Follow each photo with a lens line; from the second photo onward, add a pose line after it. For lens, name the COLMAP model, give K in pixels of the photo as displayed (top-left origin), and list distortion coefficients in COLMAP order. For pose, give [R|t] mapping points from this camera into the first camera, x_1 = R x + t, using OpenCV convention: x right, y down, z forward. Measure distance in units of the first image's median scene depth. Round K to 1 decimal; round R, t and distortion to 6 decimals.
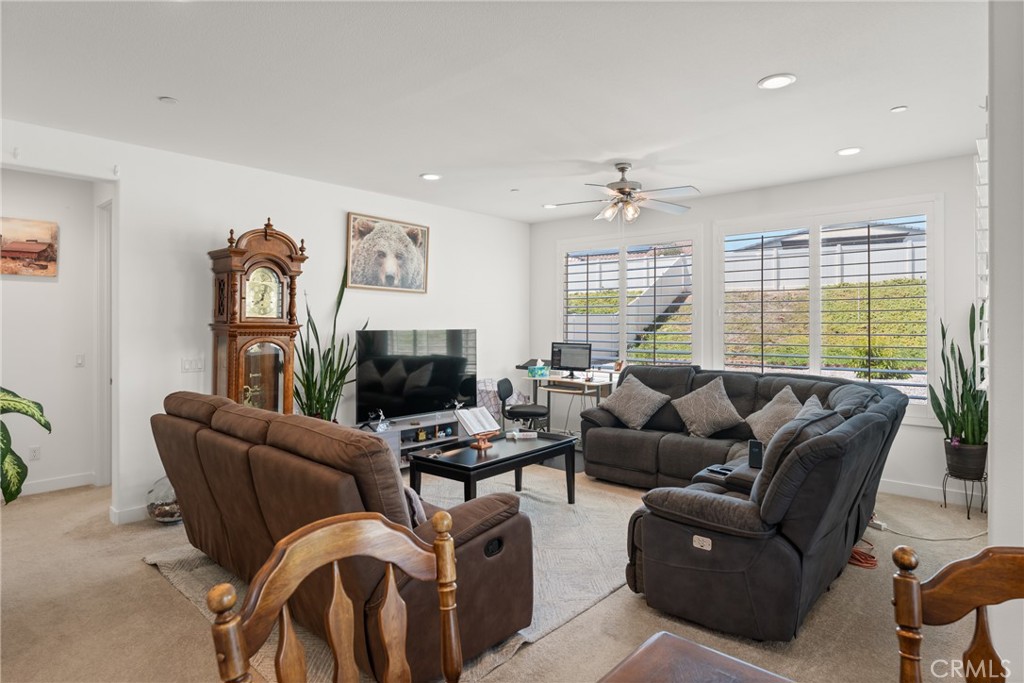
lens RADIAL K [[561.1, 0, 511.5], [0, 561.1, 322.6], [0, 0, 1]] dist [-0.000976, -0.000105]
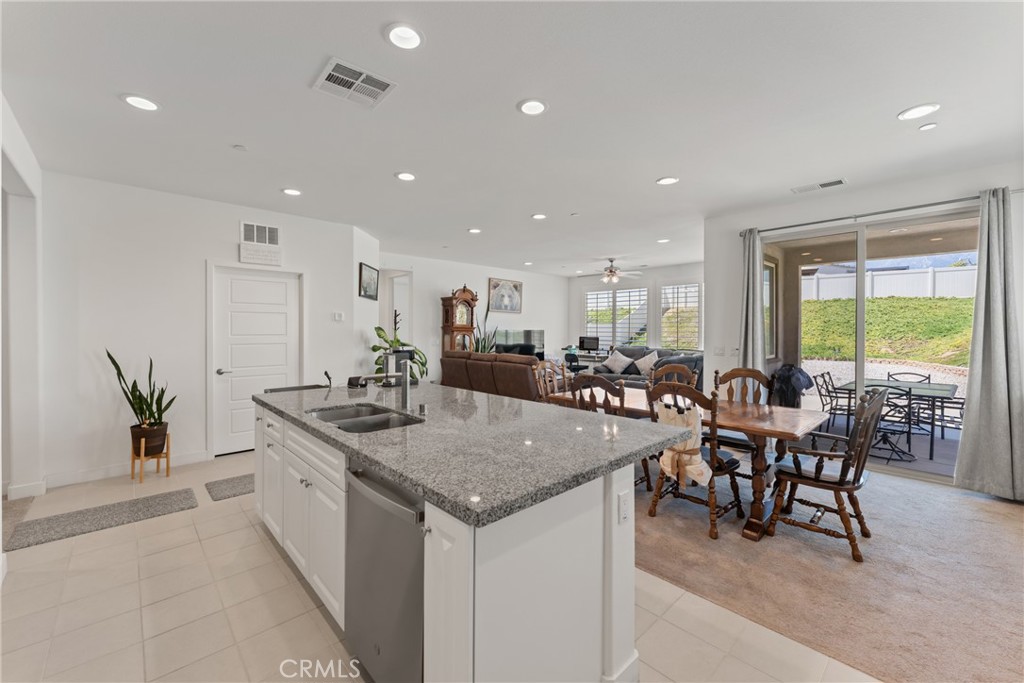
lens RADIAL K [[412.4, 0, 513.2], [0, 412.4, 329.4], [0, 0, 1]] dist [0.000116, 0.000047]
pose [[0.997198, 0.002129, -0.074780, -0.072178], [-0.002015, 0.999997, 0.001603, 0.008560], [0.074783, -0.001448, 0.997199, -0.657420]]
